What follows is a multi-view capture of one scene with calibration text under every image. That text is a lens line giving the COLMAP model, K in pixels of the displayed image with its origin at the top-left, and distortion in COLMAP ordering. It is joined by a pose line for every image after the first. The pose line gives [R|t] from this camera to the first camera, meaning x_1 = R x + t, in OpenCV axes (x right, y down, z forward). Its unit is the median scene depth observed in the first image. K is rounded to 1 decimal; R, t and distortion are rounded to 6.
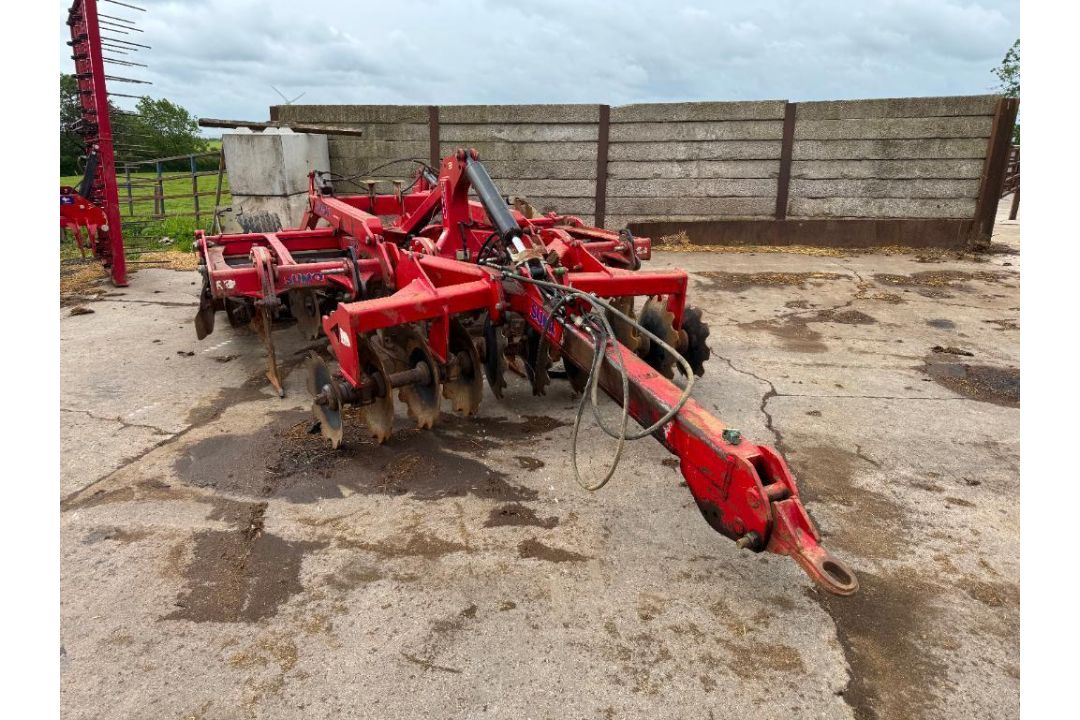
lens RADIAL K [[729.4, 0, 530.4], [0, 729.4, 357.1], [0, 0, 1]] dist [0.028414, -0.039945]
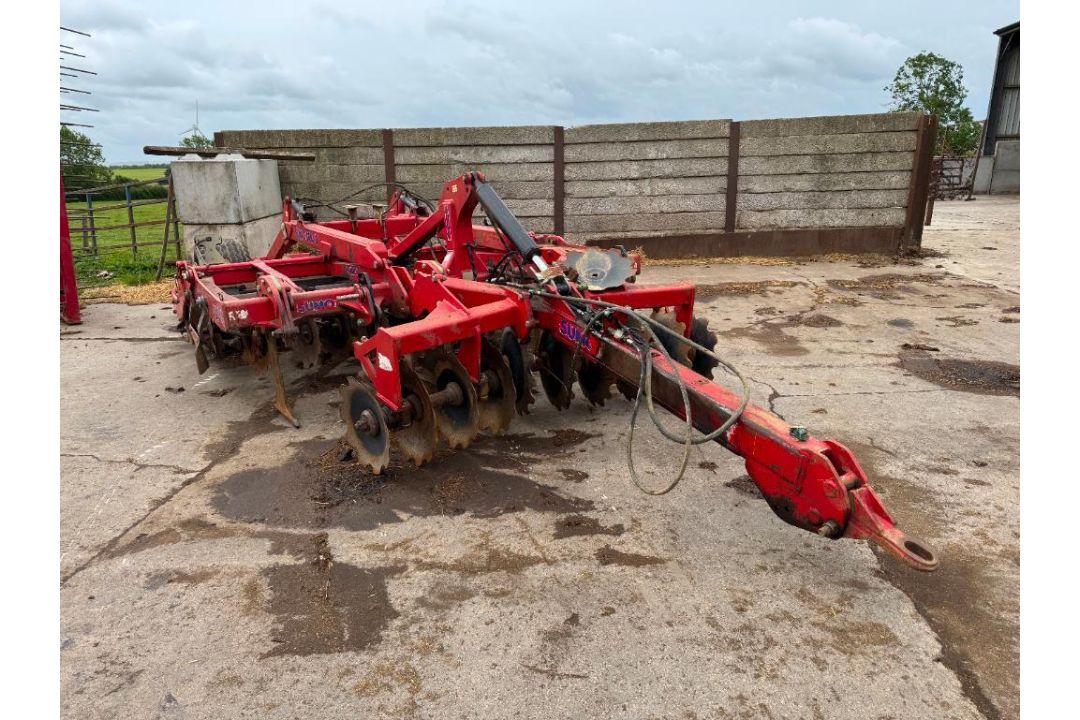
lens RADIAL K [[729.5, 0, 540.0], [0, 729.5, 360.0], [0, 0, 1]] dist [0.022888, -0.029409]
pose [[0.991818, -0.051435, 0.116841, -0.144429], [0.053964, 0.998370, -0.018581, 0.000176], [-0.115695, 0.024734, 0.992977, -0.014625]]
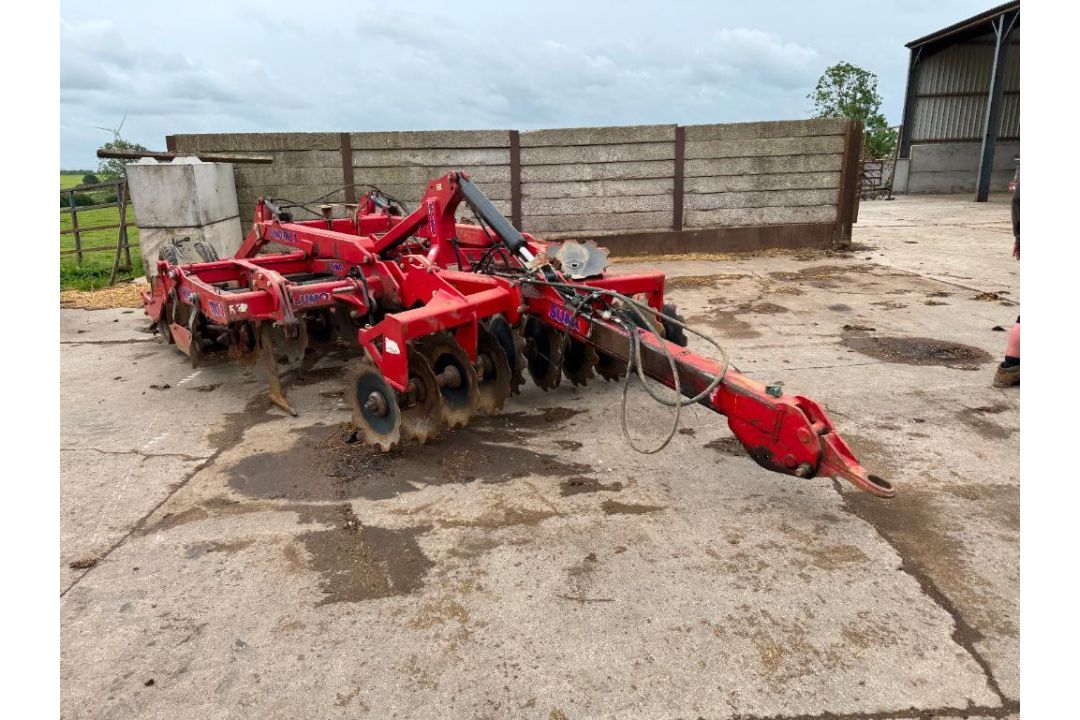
lens RADIAL K [[730.6, 0, 553.5], [0, 730.6, 352.2], [0, 0, 1]] dist [0.042866, -0.066418]
pose [[0.973306, -0.077620, 0.215988, -0.231808], [0.085904, 0.995875, -0.029218, 0.030666], [-0.212829, 0.046992, 0.975959, -0.090753]]
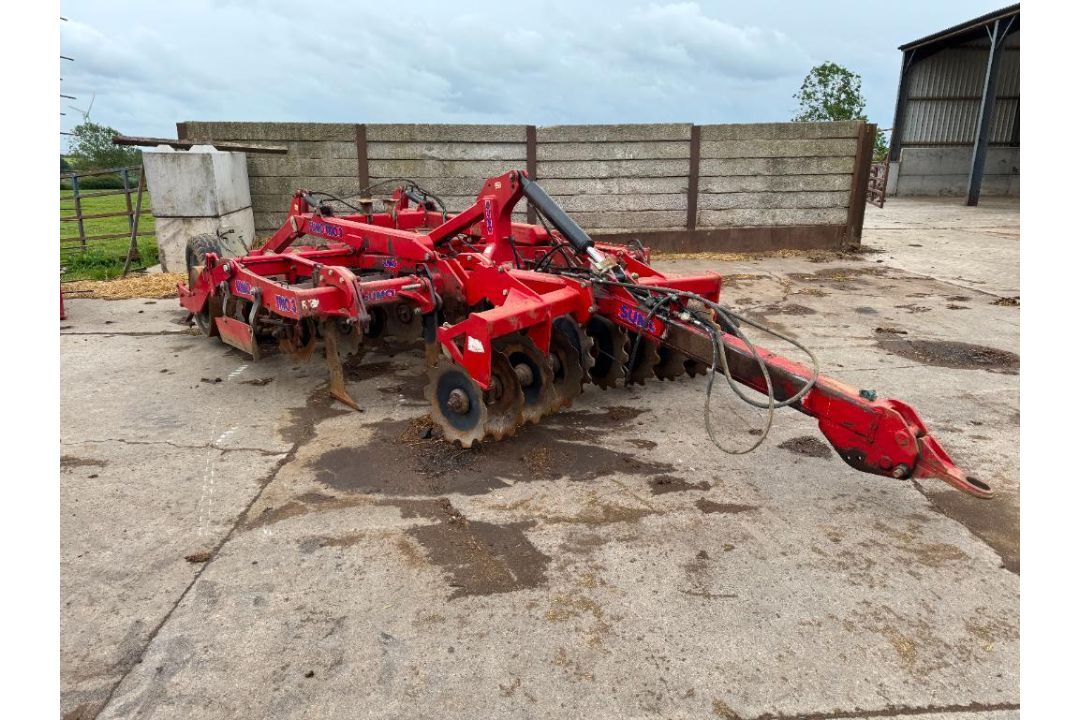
lens RADIAL K [[730.8, 0, 547.6], [0, 730.8, 365.4], [0, 0, 1]] dist [0.033954, -0.040549]
pose [[0.966845, -0.069947, 0.245598, -0.379866], [0.072371, 0.997377, -0.000846, 0.011599], [-0.244894, 0.018592, 0.969371, -0.071710]]
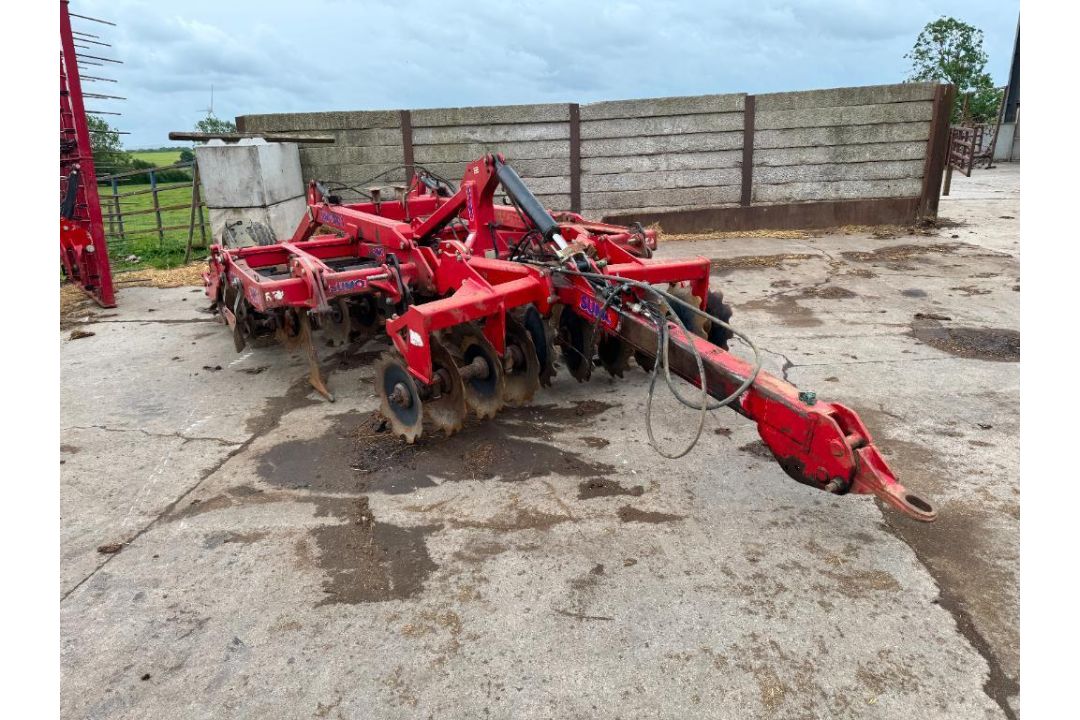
lens RADIAL K [[730.3, 0, 542.2], [0, 730.3, 358.8], [0, 0, 1]] dist [0.037718, -0.052340]
pose [[0.993042, -0.069194, 0.095285, -0.158238], [0.068631, 0.997600, 0.009170, 0.005791], [-0.095691, -0.002566, 0.995408, -0.065918]]
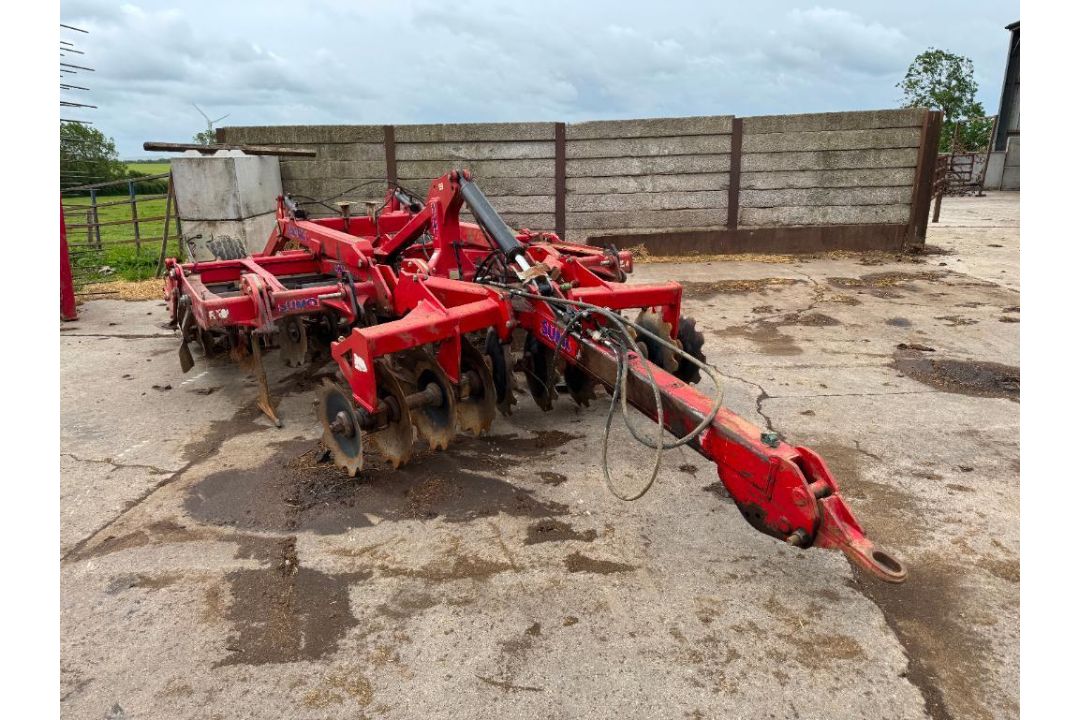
lens RADIAL K [[728.9, 0, 547.0], [0, 728.9, 353.0], [0, 0, 1]] dist [0.025122, -0.034043]
pose [[0.993102, -0.047681, 0.107117, -0.097439], [0.050227, 0.998513, -0.021191, -0.006175], [-0.105948, 0.026425, 0.994021, -0.007437]]
